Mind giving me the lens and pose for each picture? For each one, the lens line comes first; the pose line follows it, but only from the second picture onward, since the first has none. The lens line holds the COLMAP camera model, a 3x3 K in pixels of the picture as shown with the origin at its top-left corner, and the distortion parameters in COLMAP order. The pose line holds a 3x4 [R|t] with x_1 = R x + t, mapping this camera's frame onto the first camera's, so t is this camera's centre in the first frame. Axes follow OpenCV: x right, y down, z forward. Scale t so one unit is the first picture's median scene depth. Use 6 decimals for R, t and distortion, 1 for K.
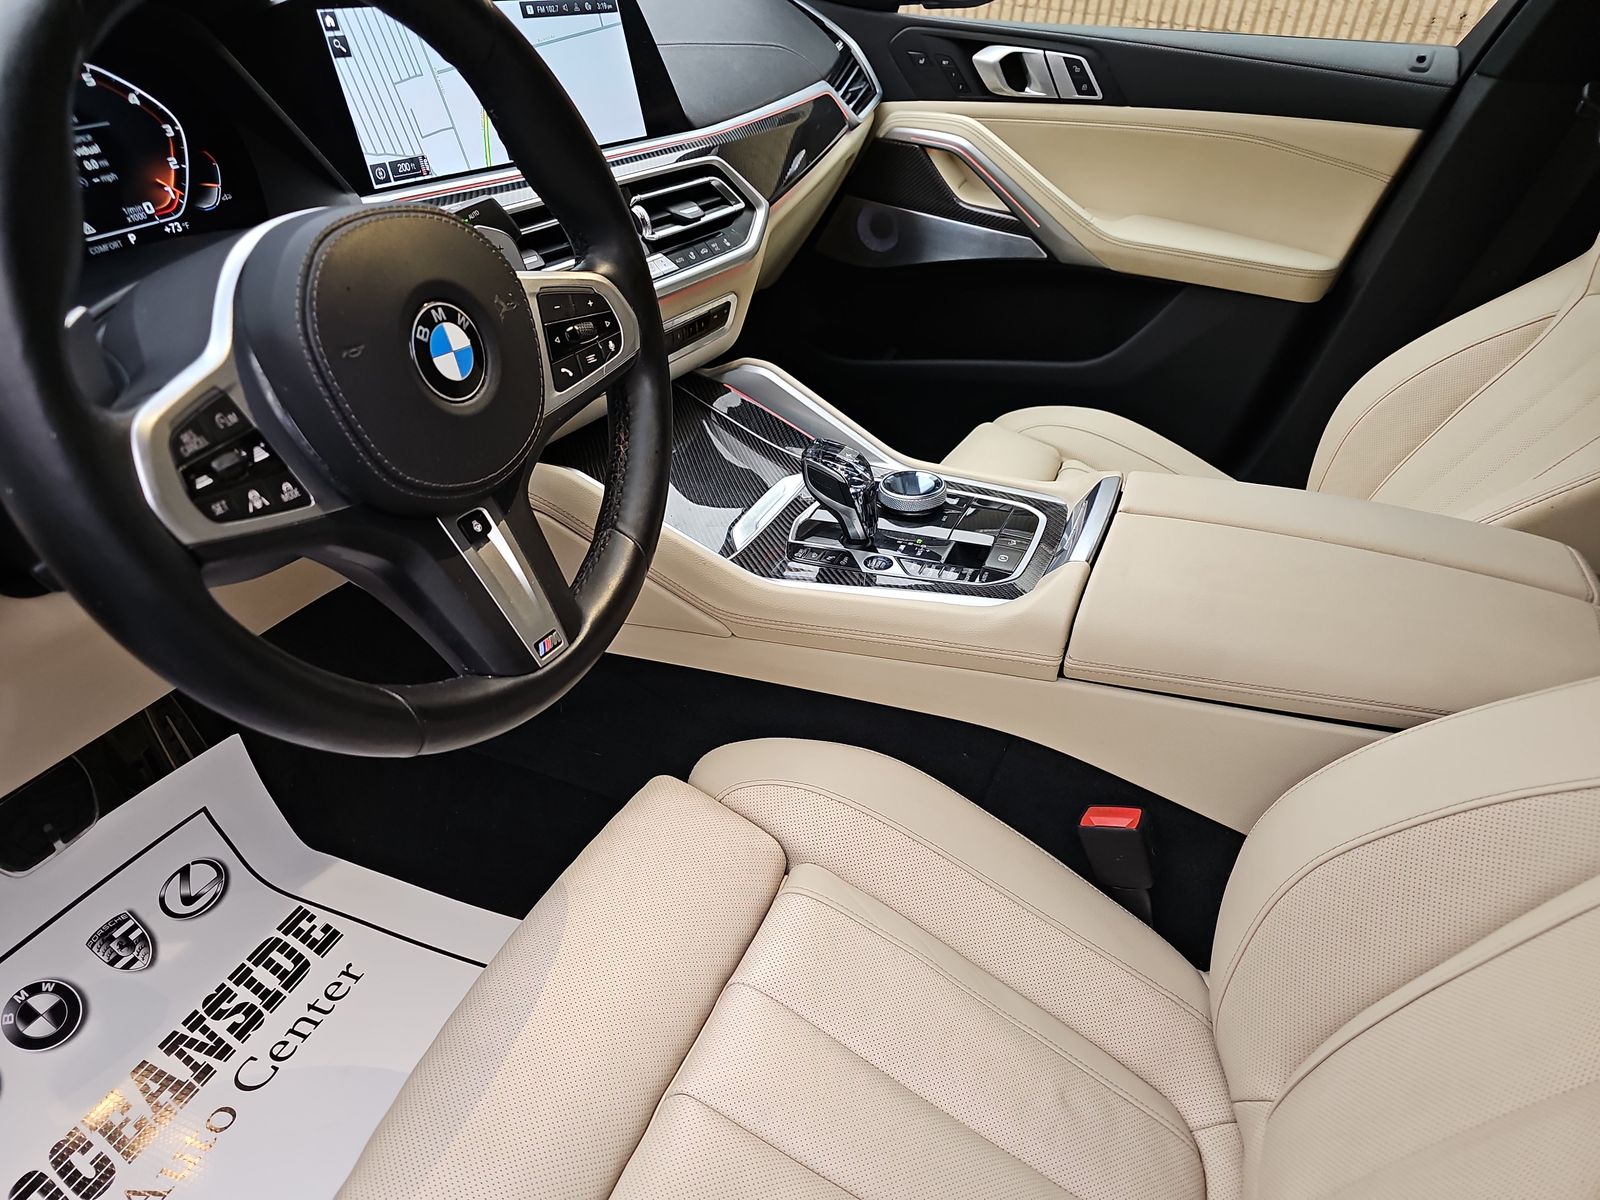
lens RADIAL K [[1055.8, 0, 806.0], [0, 1055.8, 599.2], [0, 0, 1]] dist [0.016980, -0.005081]
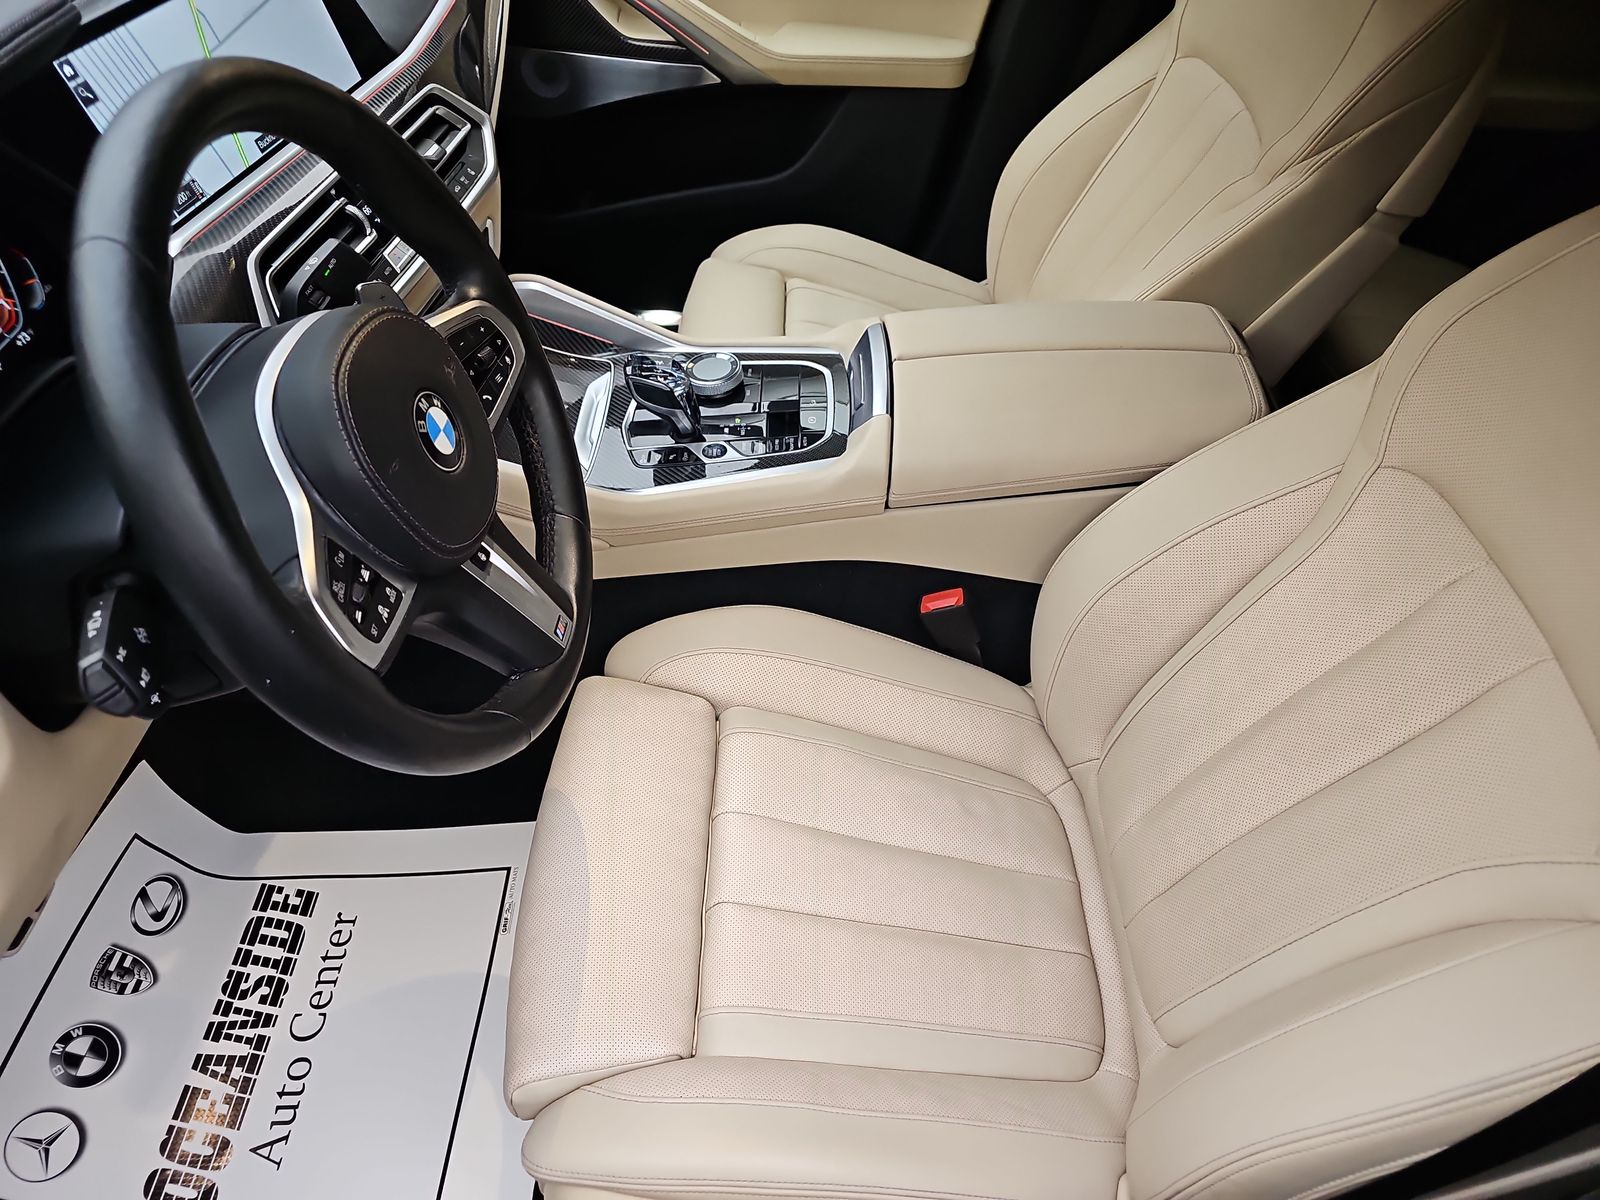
lens RADIAL K [[1080.8, 0, 772.0], [0, 1080.8, 603.1], [0, 0, 1]] dist [0.020905, -0.004284]
pose [[0.927463, -0.296902, 0.227292, -0.180741], [0.238953, 0.938176, 0.250453, -0.149814], [-0.287600, -0.177974, 0.941069, -0.161144]]
